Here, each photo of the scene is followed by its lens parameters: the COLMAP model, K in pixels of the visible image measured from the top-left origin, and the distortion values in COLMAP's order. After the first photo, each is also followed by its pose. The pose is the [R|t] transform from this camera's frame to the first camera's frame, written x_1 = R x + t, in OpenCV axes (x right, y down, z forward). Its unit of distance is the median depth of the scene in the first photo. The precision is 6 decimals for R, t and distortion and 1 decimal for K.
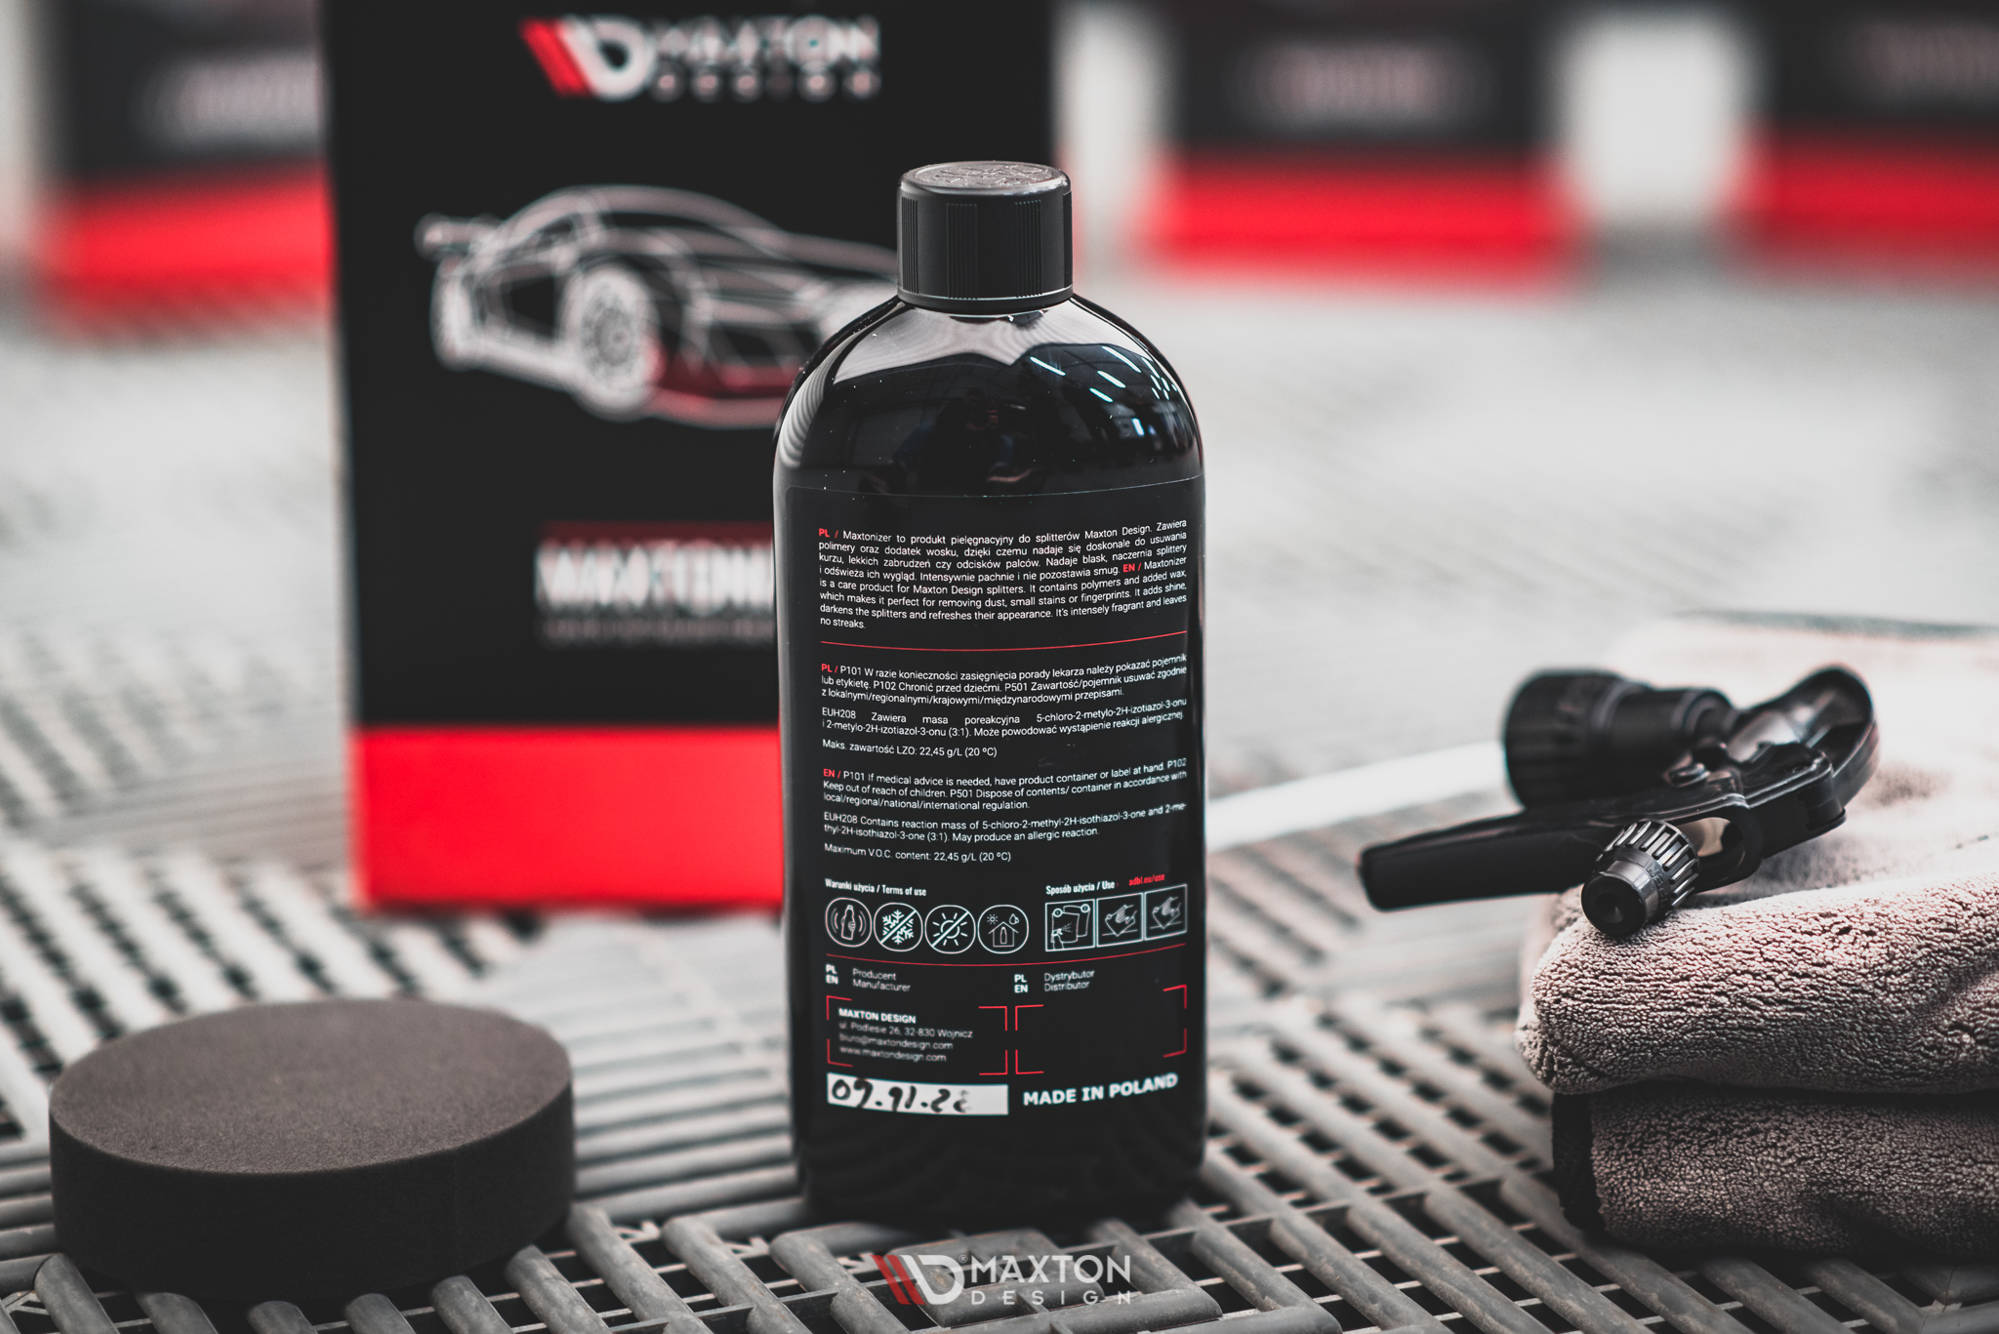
lens RADIAL K [[5048.7, 0, 999.5], [0, 5048.7, 667.0], [0, 0, 1]] dist [0.070510, 0.461409]
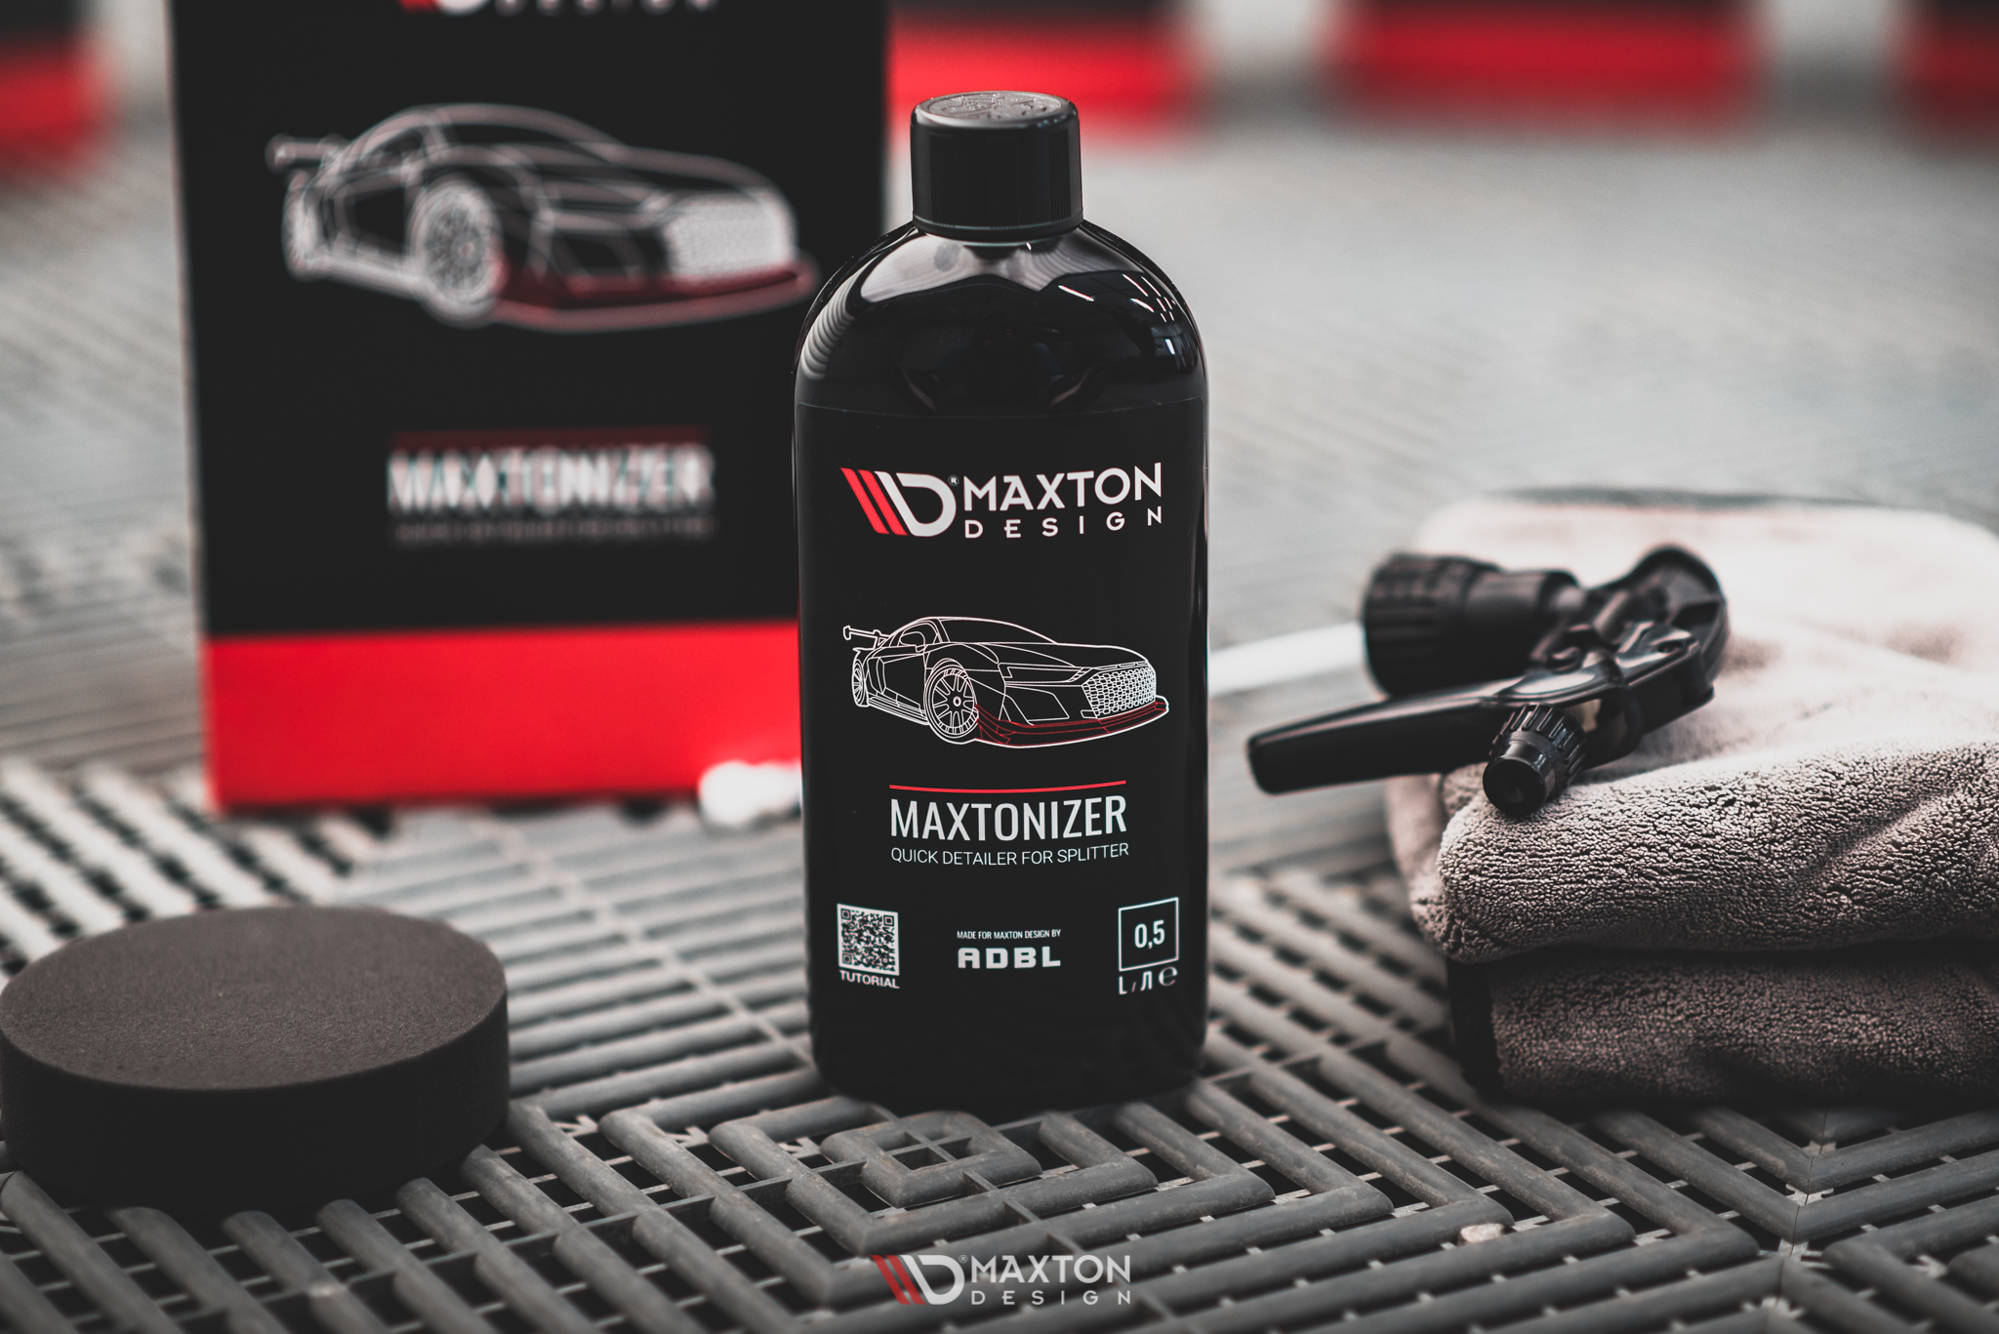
lens RADIAL K [[5048.7, 0, 999.5], [0, 5048.7, 667.0], [0, 0, 1]] dist [0.070510, 0.461409]
pose [[0.991999, -0.031144, 0.122342, -0.113363], [0.025972, 0.998709, 0.043653, -0.026598], [-0.123543, -0.040126, 0.991528, -0.038930]]
